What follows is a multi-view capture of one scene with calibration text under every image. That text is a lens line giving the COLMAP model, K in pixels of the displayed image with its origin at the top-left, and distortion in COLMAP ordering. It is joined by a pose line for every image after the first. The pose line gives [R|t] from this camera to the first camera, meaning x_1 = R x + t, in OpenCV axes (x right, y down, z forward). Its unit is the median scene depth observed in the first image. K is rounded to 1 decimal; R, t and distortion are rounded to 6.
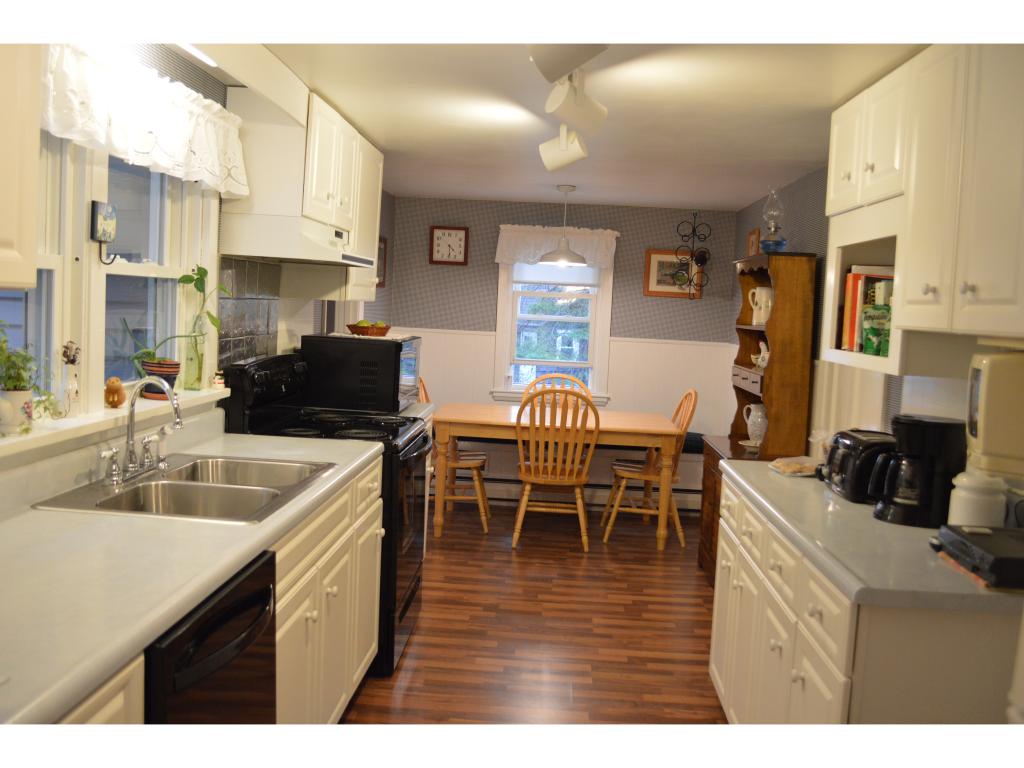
lens RADIAL K [[932.7, 0, 510.2], [0, 932.7, 379.6], [0, 0, 1]] dist [-0.060686, 0.000000]
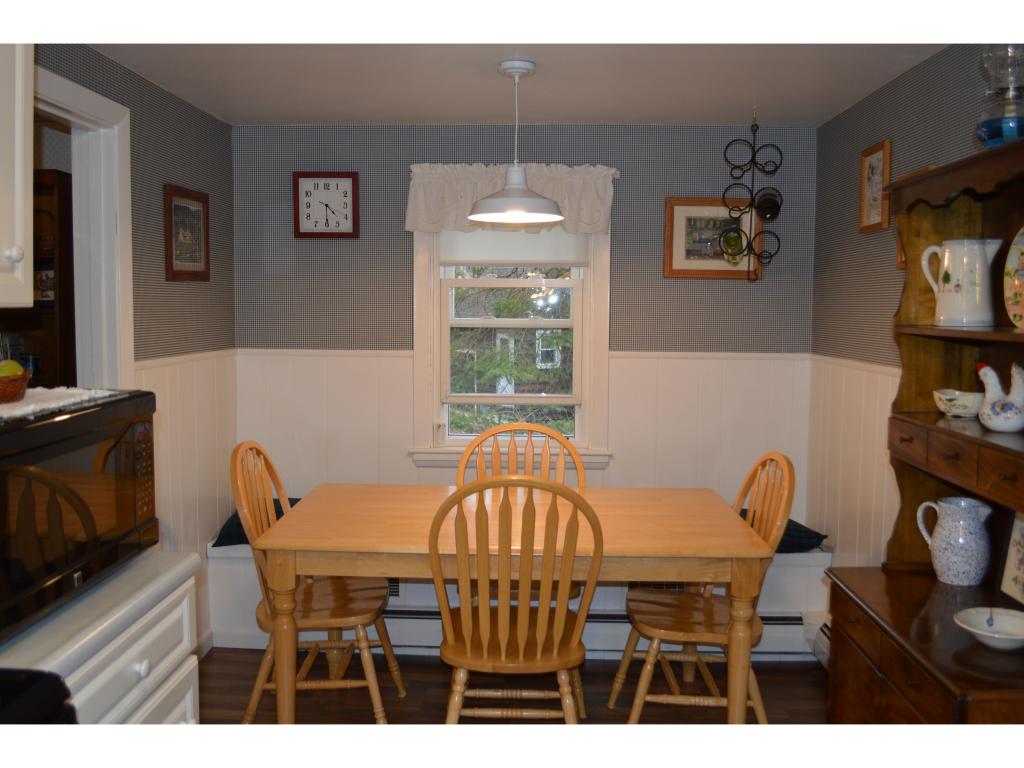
lens RADIAL K [[932.7, 0, 513.1], [0, 932.7, 385.5], [0, 0, 1]] dist [-0.060686, 0.000000]
pose [[0.998957, -0.041211, 0.019686, 0.035240], [0.041058, 0.999124, 0.008125, -0.031889], [-0.020004, -0.007309, 0.999773, 0.422187]]
